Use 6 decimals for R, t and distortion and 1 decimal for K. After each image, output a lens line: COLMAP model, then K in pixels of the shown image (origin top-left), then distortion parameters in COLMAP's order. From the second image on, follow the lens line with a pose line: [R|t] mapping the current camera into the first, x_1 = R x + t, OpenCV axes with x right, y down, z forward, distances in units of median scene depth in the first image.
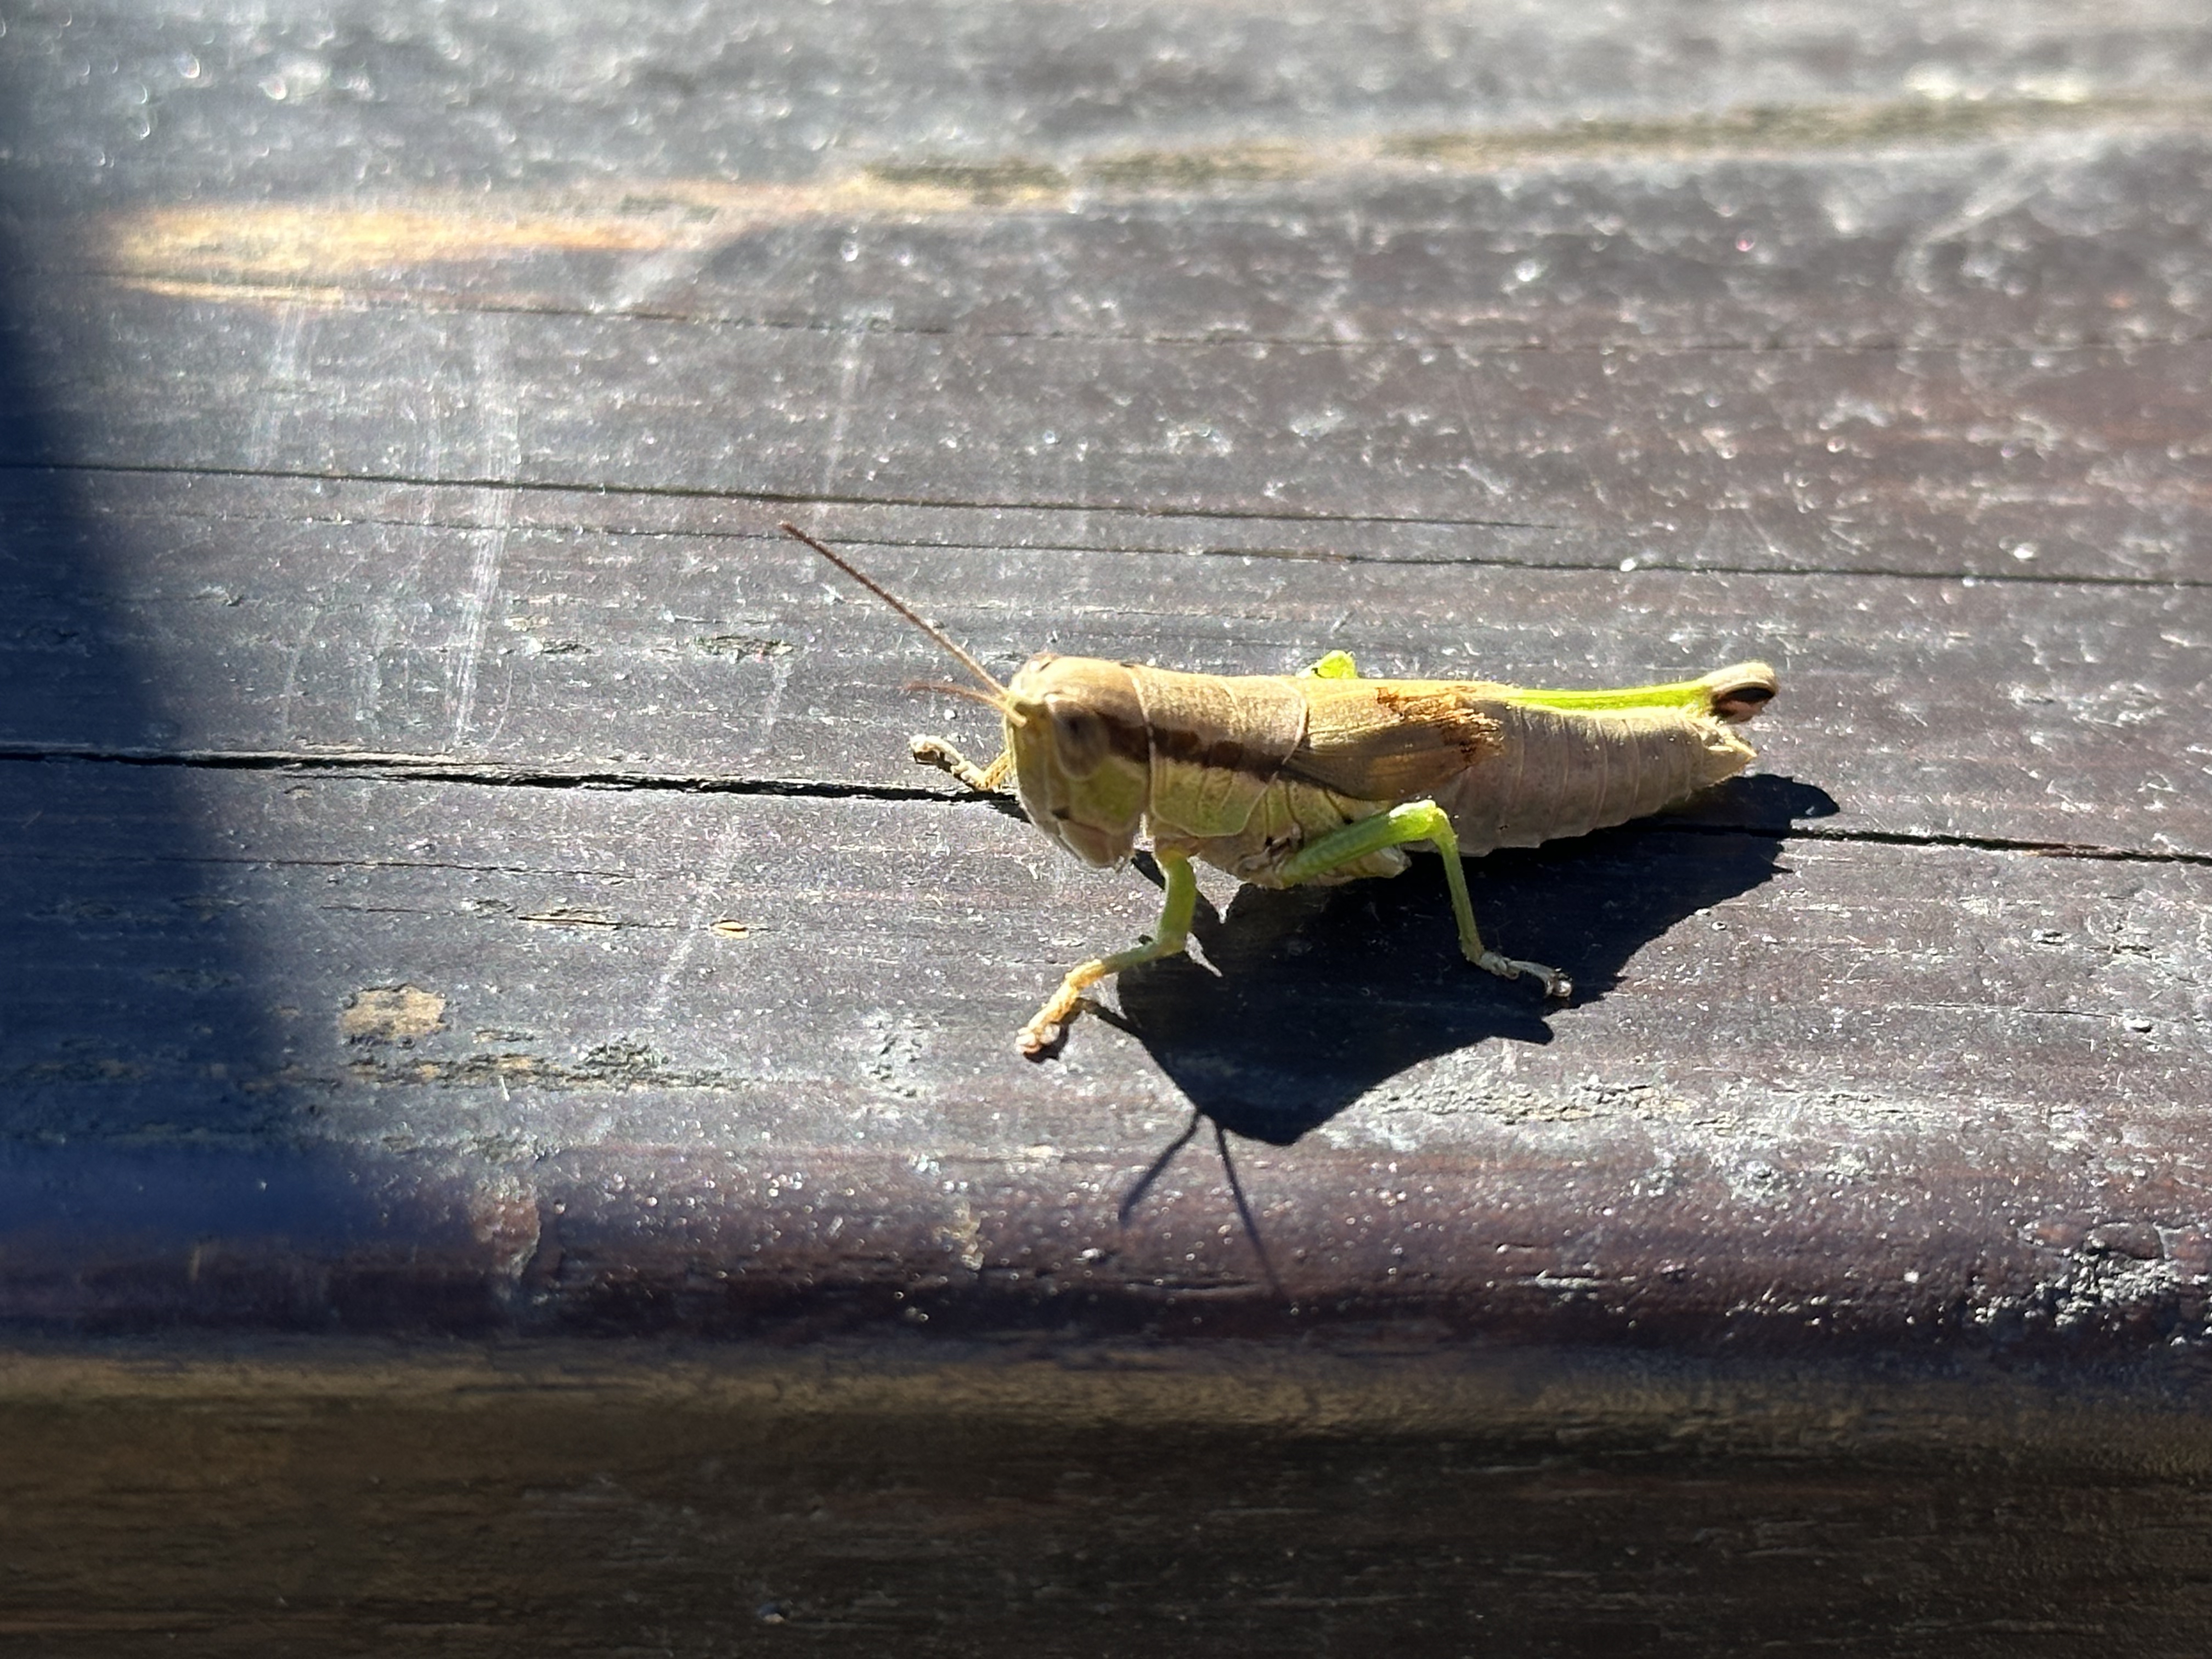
lens RADIAL K [[5057.8, 0, 1106.0], [0, 5057.8, 829.5], [0, 0, 1]] dist [0.108991, 0.571944]
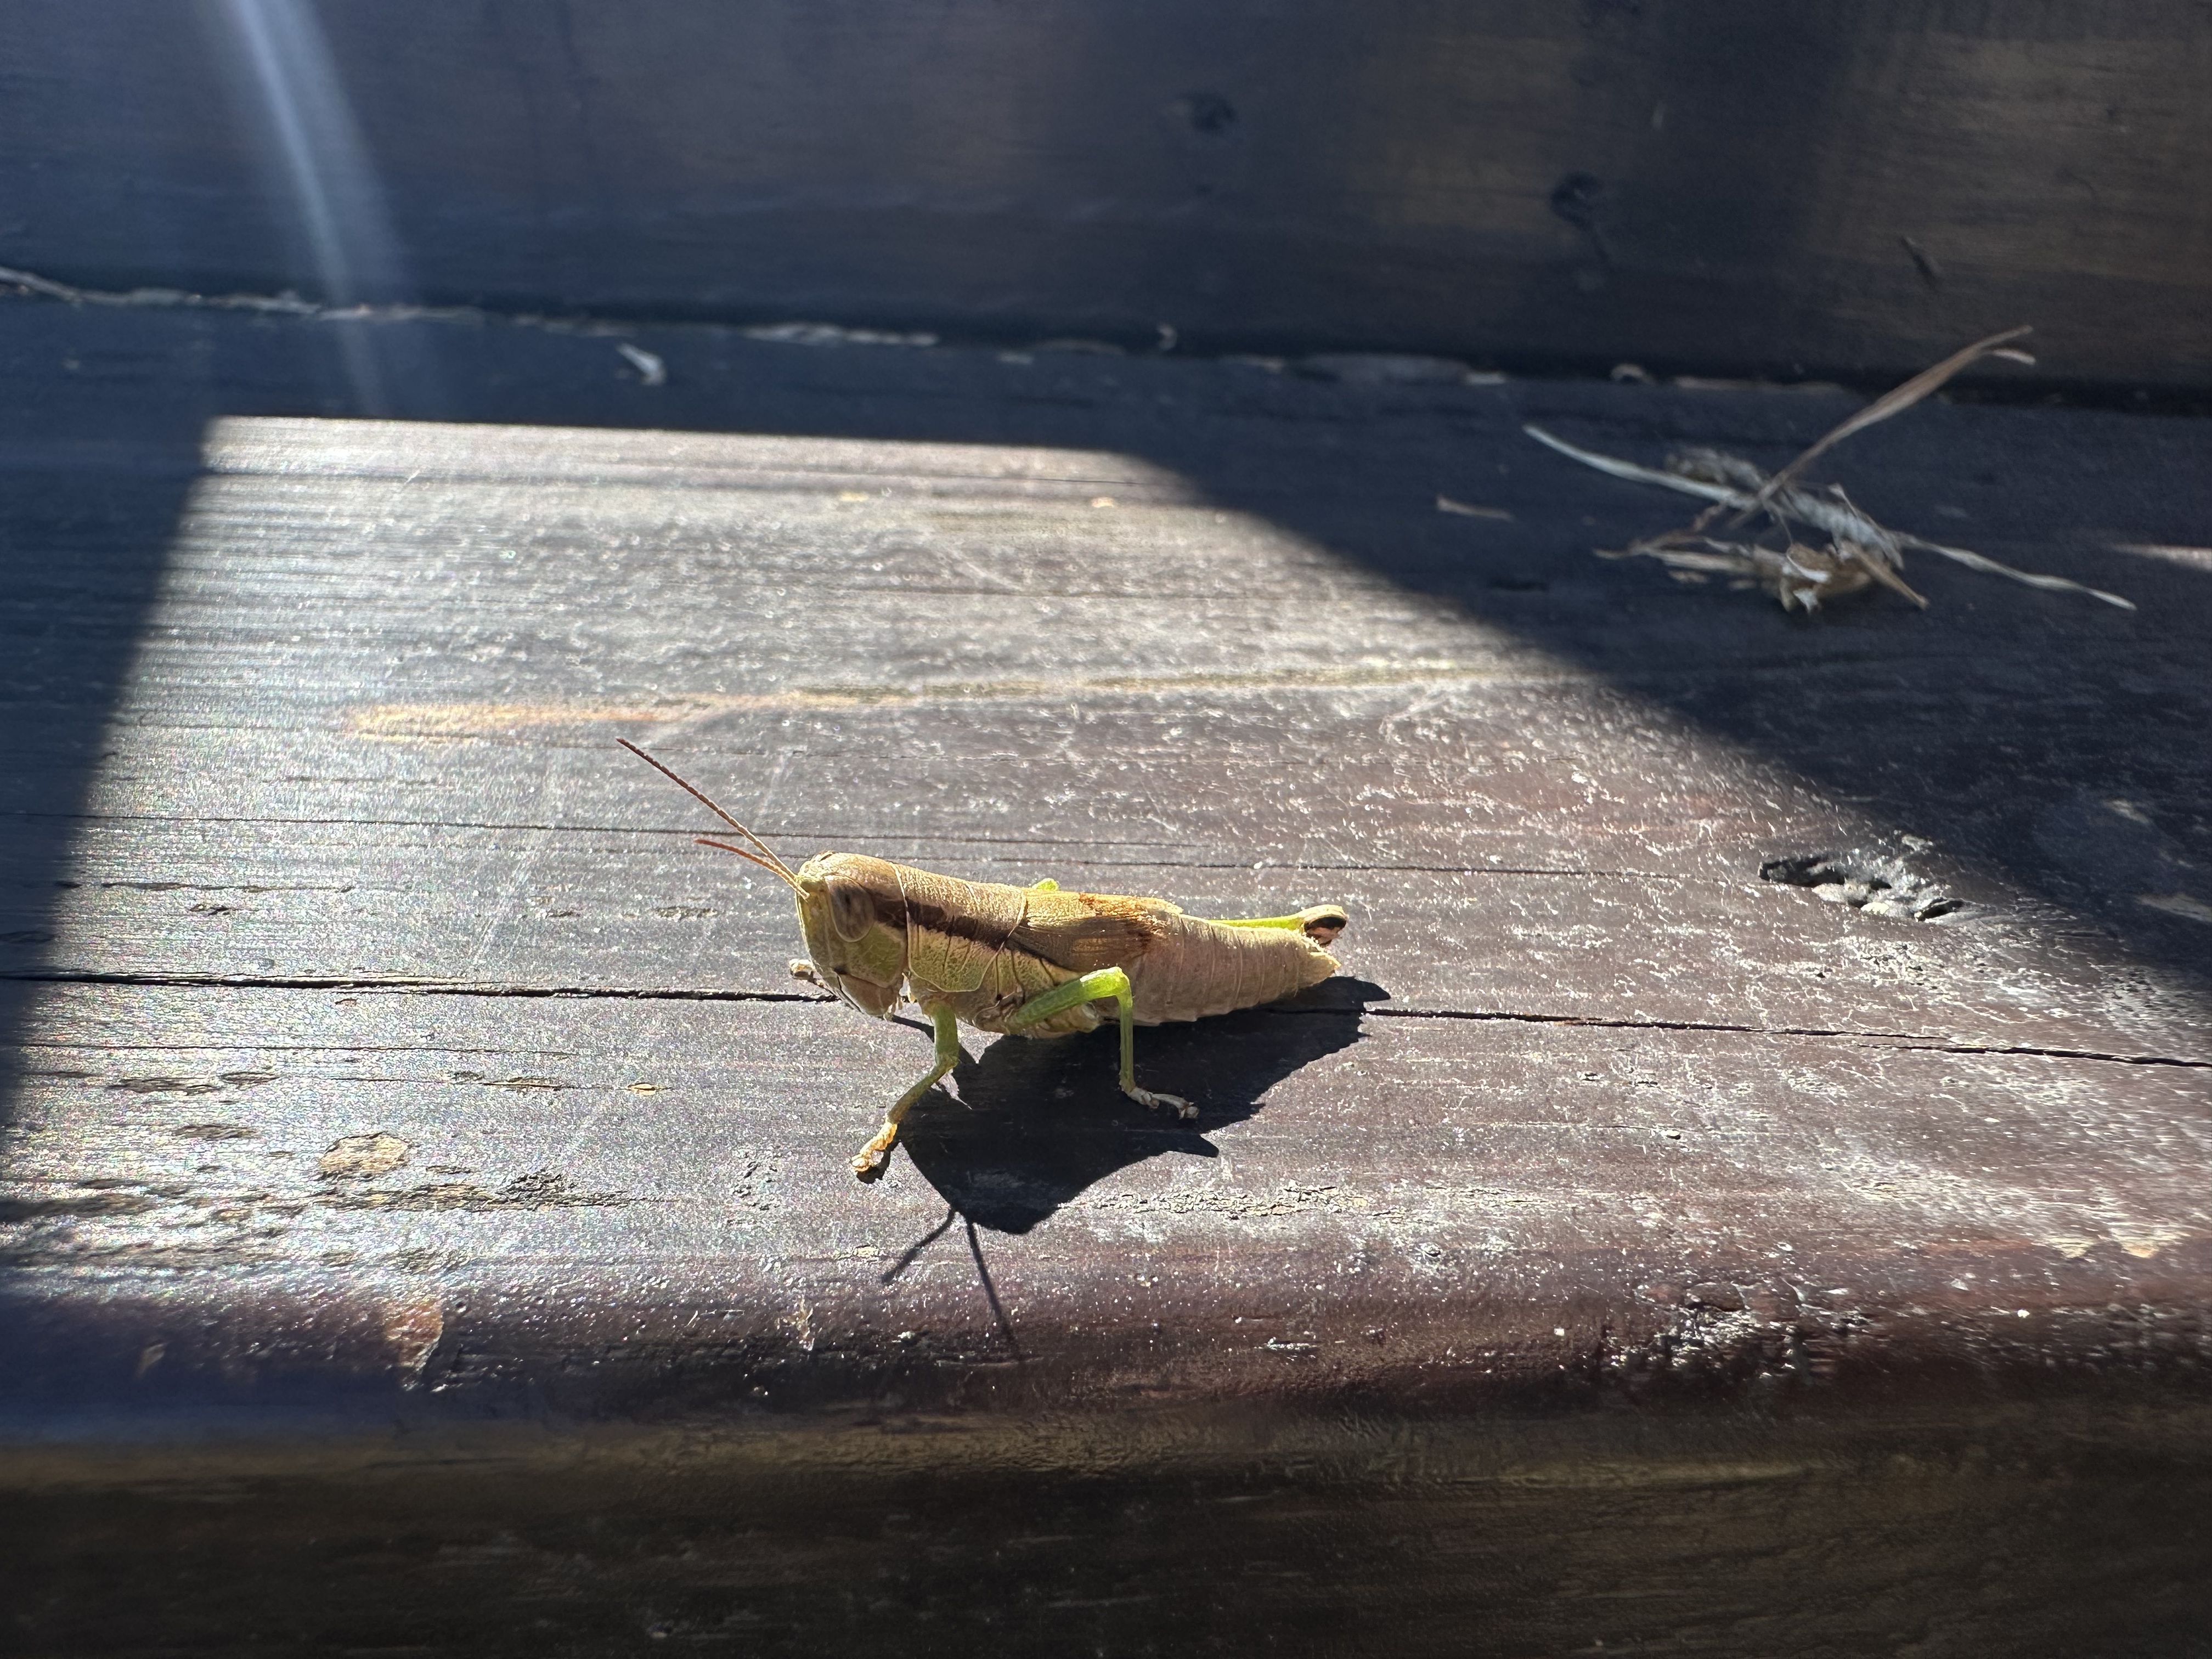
lens RADIAL K [[1561.5, 0, 1027.5], [0, 1561.5, 982.9], [0, 0, 1]] dist [-0.007251, 0.000800]
pose [[0.999206, -0.021482, 0.033560, 0.014218], [0.024657, 0.994954, -0.097260, 0.033309], [-0.031302, 0.098010, 0.994693, 0.560445]]
